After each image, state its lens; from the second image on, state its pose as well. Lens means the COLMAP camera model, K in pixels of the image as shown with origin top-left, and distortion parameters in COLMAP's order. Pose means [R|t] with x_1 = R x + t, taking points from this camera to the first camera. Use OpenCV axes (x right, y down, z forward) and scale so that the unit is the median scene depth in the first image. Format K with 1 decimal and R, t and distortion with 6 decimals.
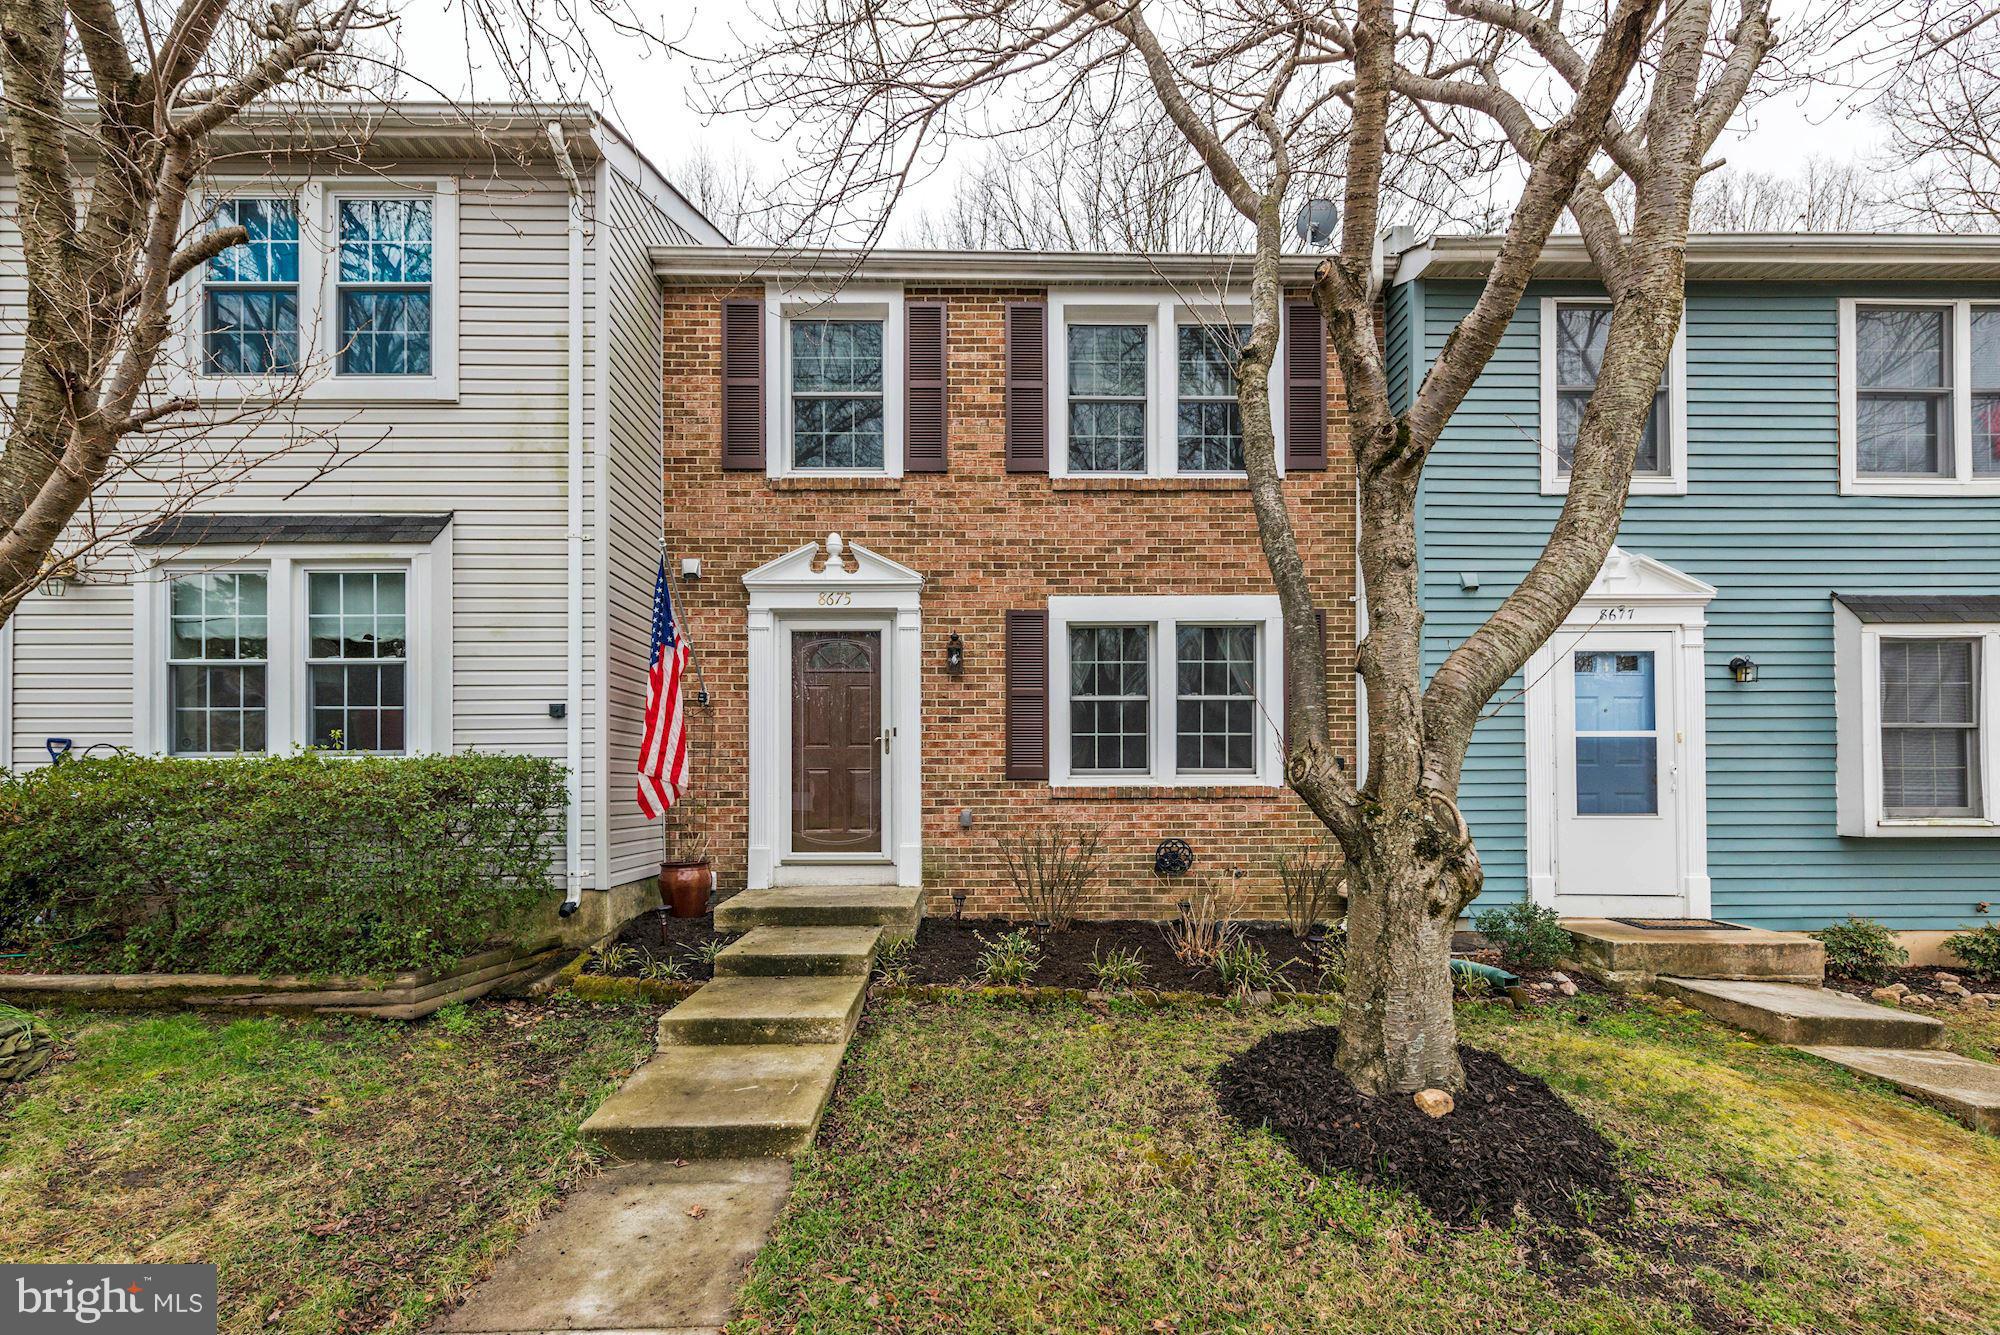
lens RADIAL K [[786.7, 0, 1008.5], [0, 786.7, 679.7], [0, 0, 1]] dist [0.005038, -0.000042]
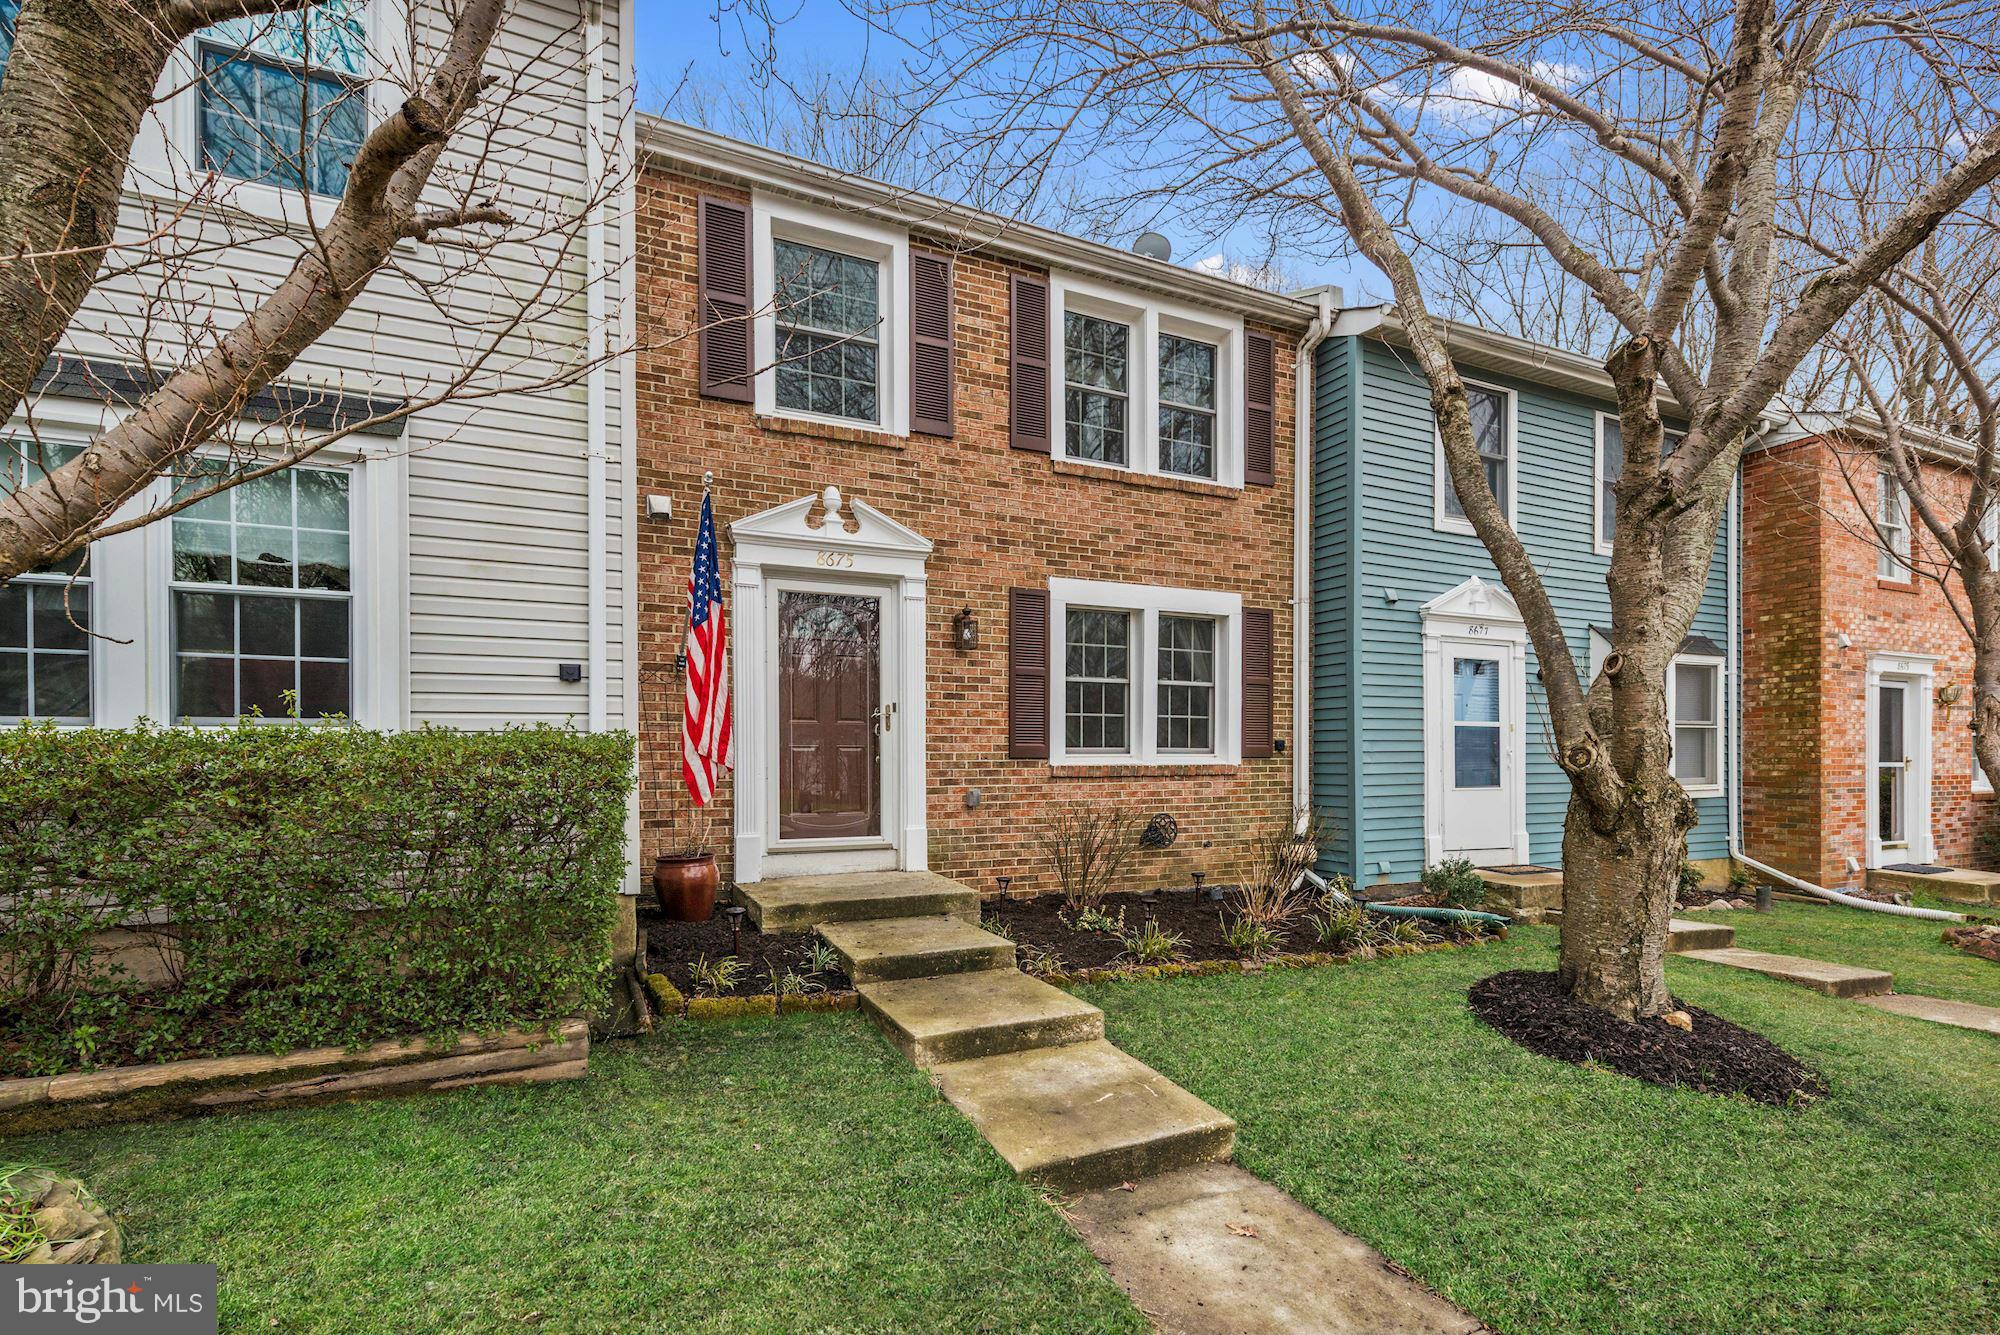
lens RADIAL K [[776.2, 0, 1000.0], [0, 776.2, 667.5], [0, 0, 1]] dist [0.005014, -0.000061]
pose [[0.931889, 0.043558, 0.360119, -0.365861], [-0.049607, 0.998740, 0.007566, 0.005567], [-0.359335, -0.024915, 0.932876, 0.092861]]
